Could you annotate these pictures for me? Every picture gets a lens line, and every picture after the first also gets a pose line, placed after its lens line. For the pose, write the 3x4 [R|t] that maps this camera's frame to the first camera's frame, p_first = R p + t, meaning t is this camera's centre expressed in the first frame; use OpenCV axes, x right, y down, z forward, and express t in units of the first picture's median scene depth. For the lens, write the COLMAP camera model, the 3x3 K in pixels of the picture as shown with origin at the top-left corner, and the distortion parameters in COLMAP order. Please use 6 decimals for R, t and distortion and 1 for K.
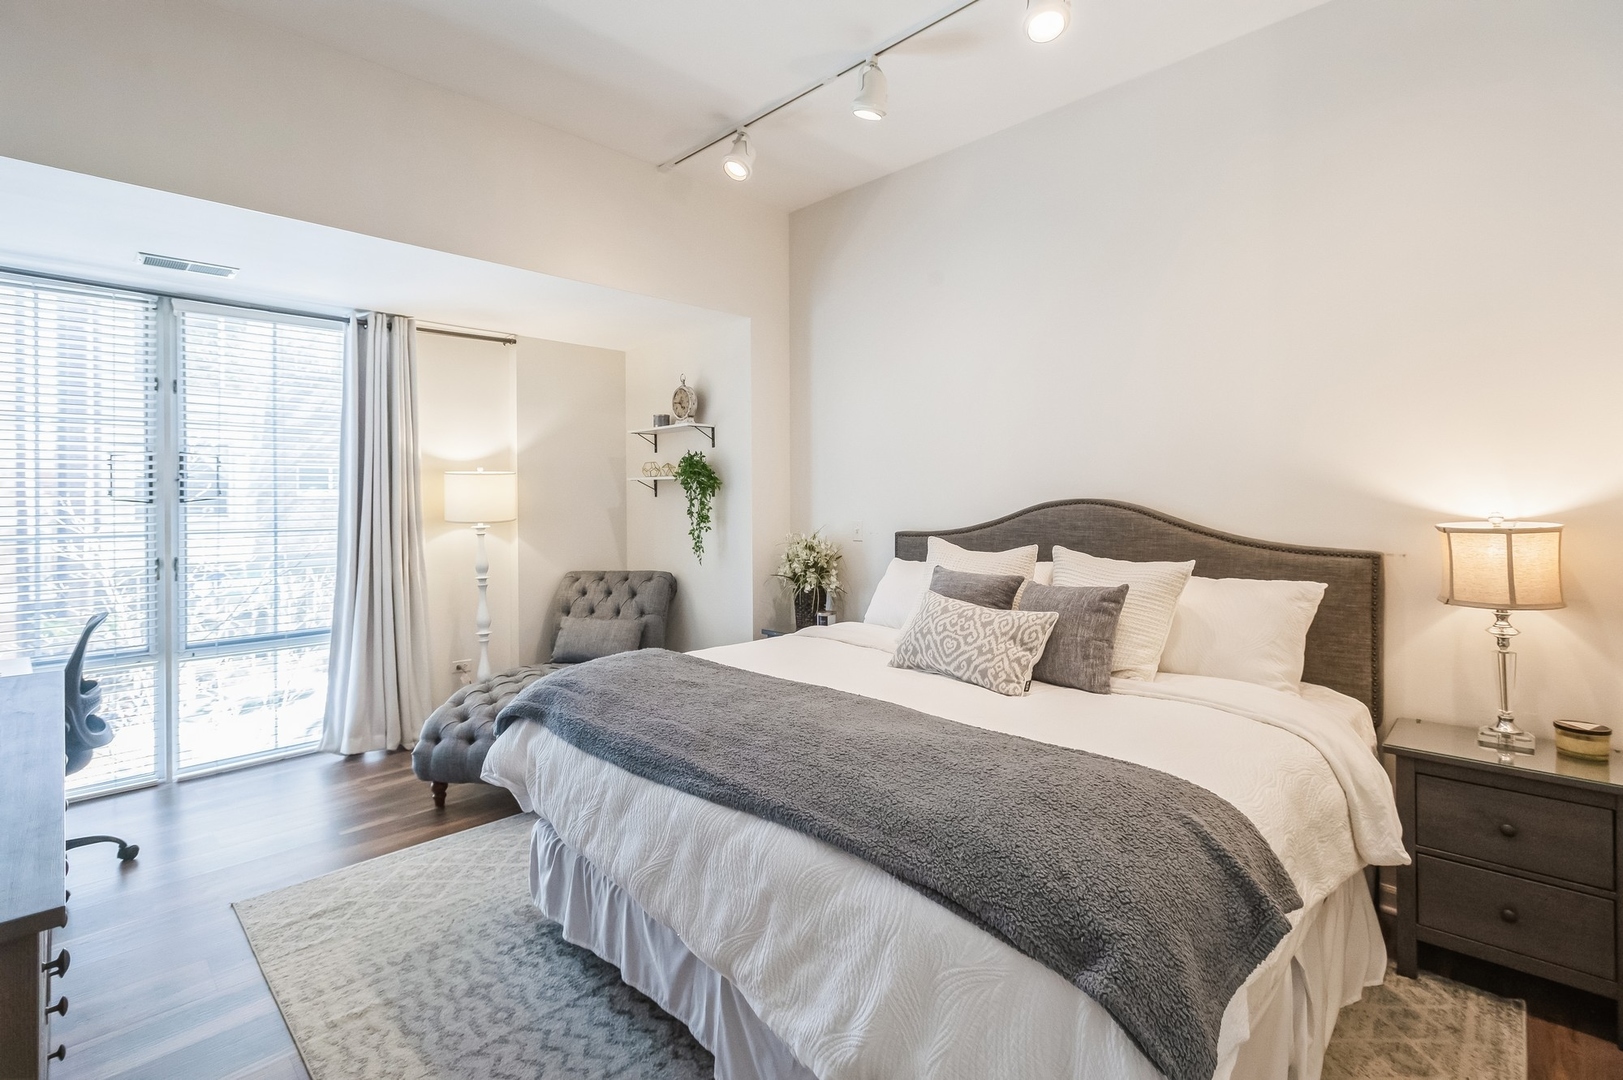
lens RADIAL K [[767.0, 0, 815.5], [0, 767.0, 480.6], [0, 0, 1]] dist [-0.002403, 0.000106]
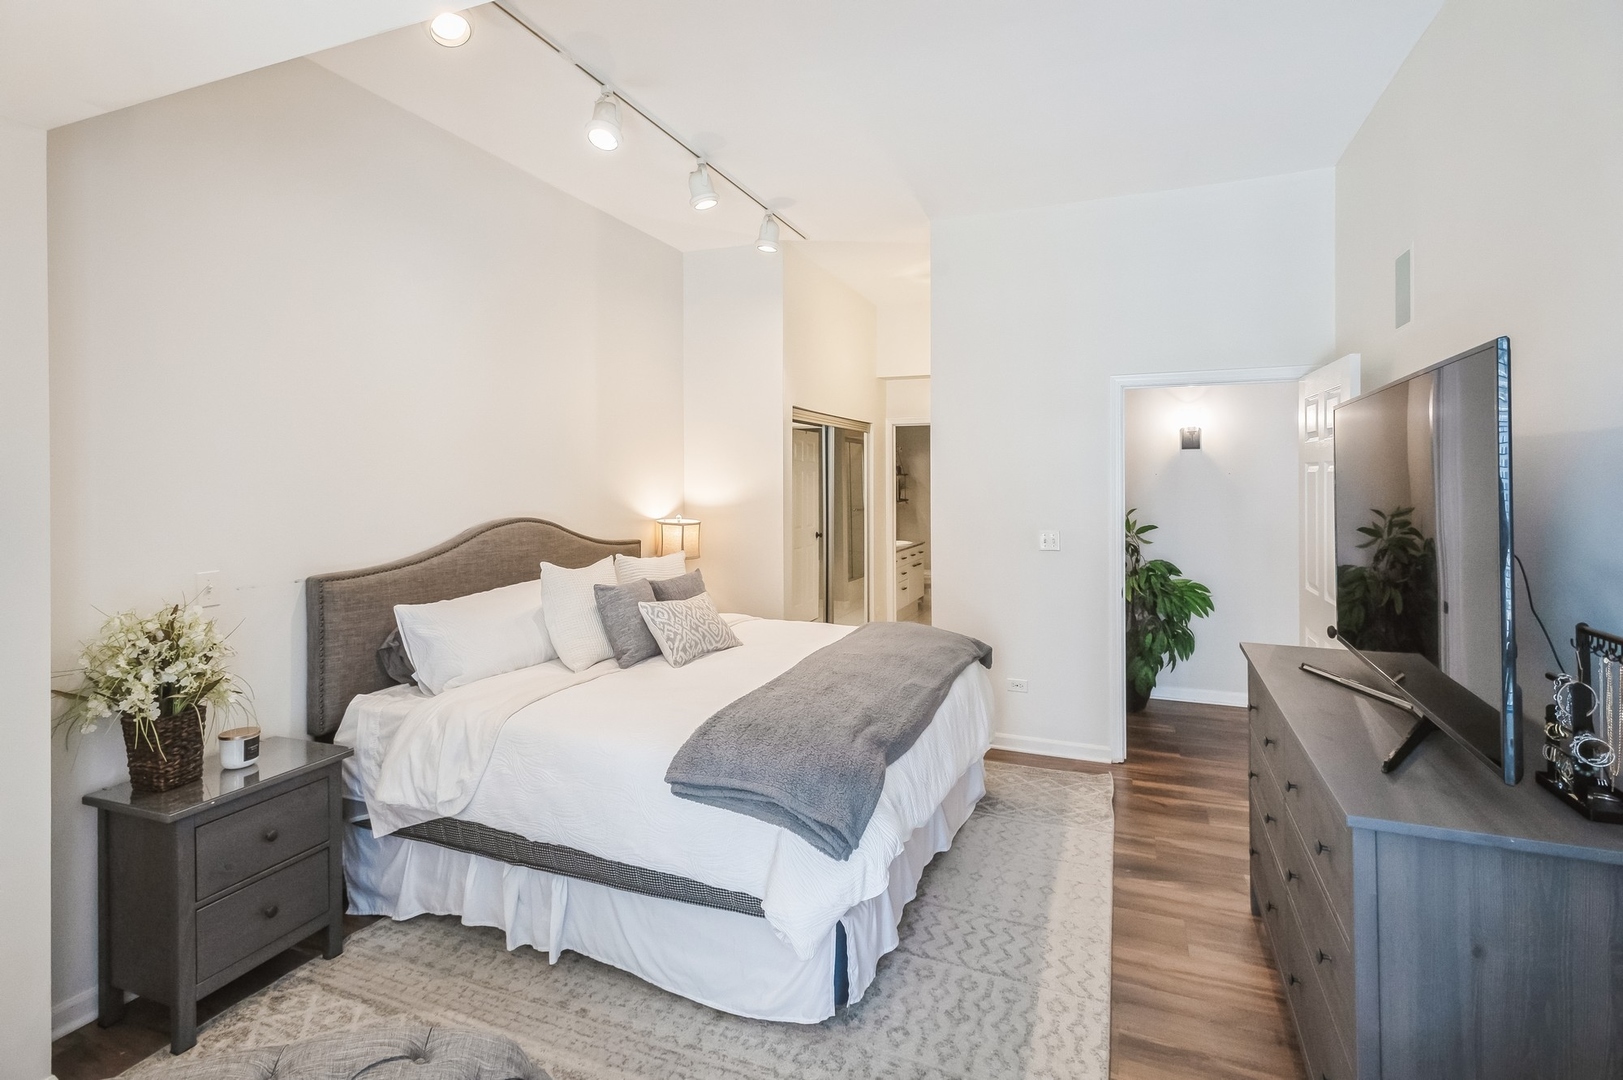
lens RADIAL K [[767.0, 0, 815.5], [0, 767.0, 480.6], [0, 0, 1]] dist [-0.002403, 0.000106]
pose [[-0.391065, 0.009330, 0.920316, -1.094614], [-0.015810, 0.999733, -0.016853, -0.023383], [-0.920227, -0.021140, -0.390813, 1.324298]]
